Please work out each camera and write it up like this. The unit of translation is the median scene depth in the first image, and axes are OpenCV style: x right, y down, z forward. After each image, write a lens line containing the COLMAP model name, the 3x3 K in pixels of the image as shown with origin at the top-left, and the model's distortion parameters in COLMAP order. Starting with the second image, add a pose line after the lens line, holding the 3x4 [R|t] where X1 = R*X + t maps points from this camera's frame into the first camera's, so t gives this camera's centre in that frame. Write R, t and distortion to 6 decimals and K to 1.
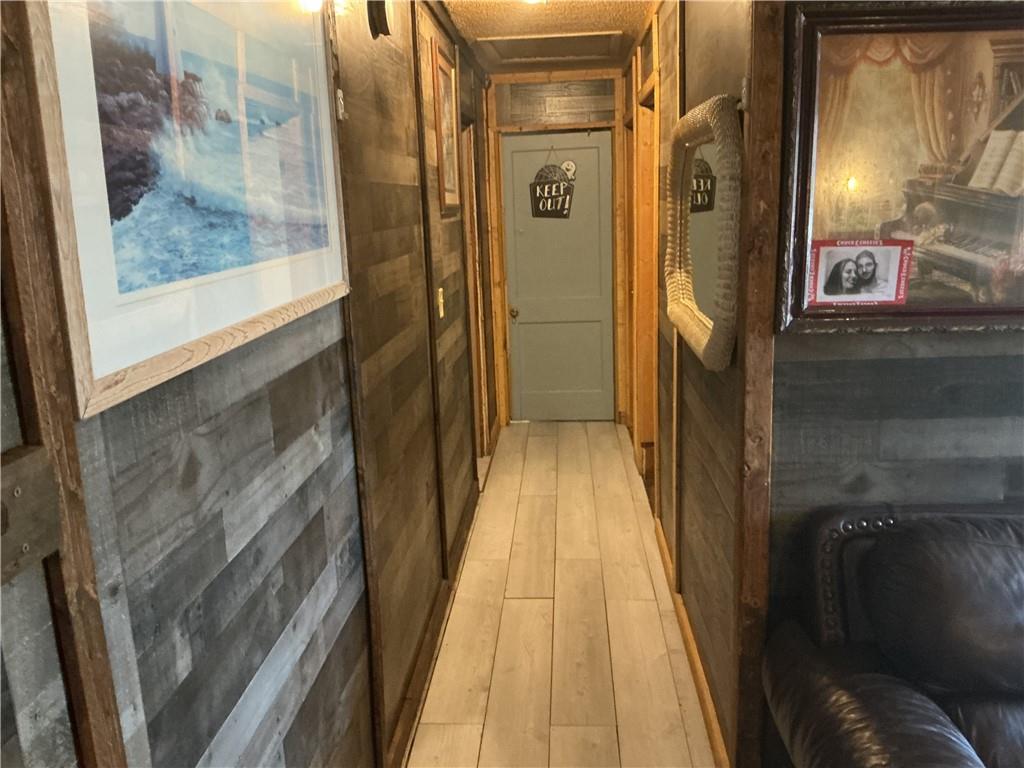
lens RADIAL K [[855.8, 0, 512.5], [0, 855.8, 383.0], [0, 0, 1]] dist [0.088101, -0.185953]
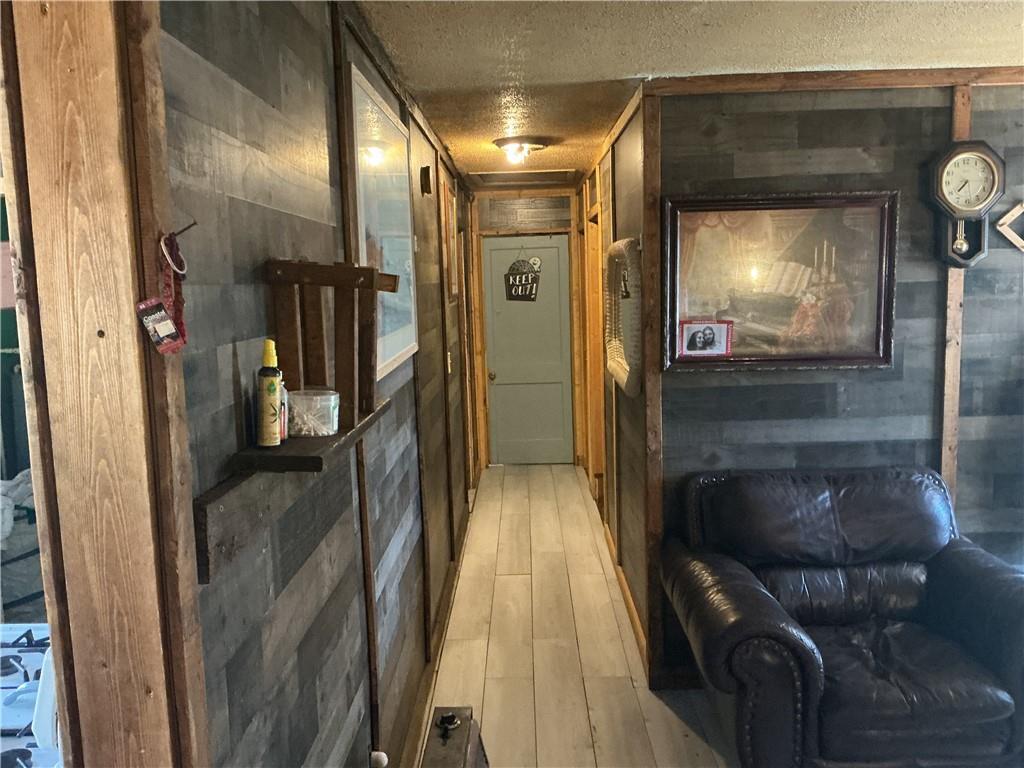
lens RADIAL K [[867.7, 0, 506.9], [0, 867.7, 380.1], [0, 0, 1]] dist [0.053311, -0.005453]
pose [[0.999125, -0.001216, 0.041807, -0.058491], [0.005068, 0.995732, -0.092153, 0.079665], [-0.041516, 0.092284, 0.994867, -0.500789]]
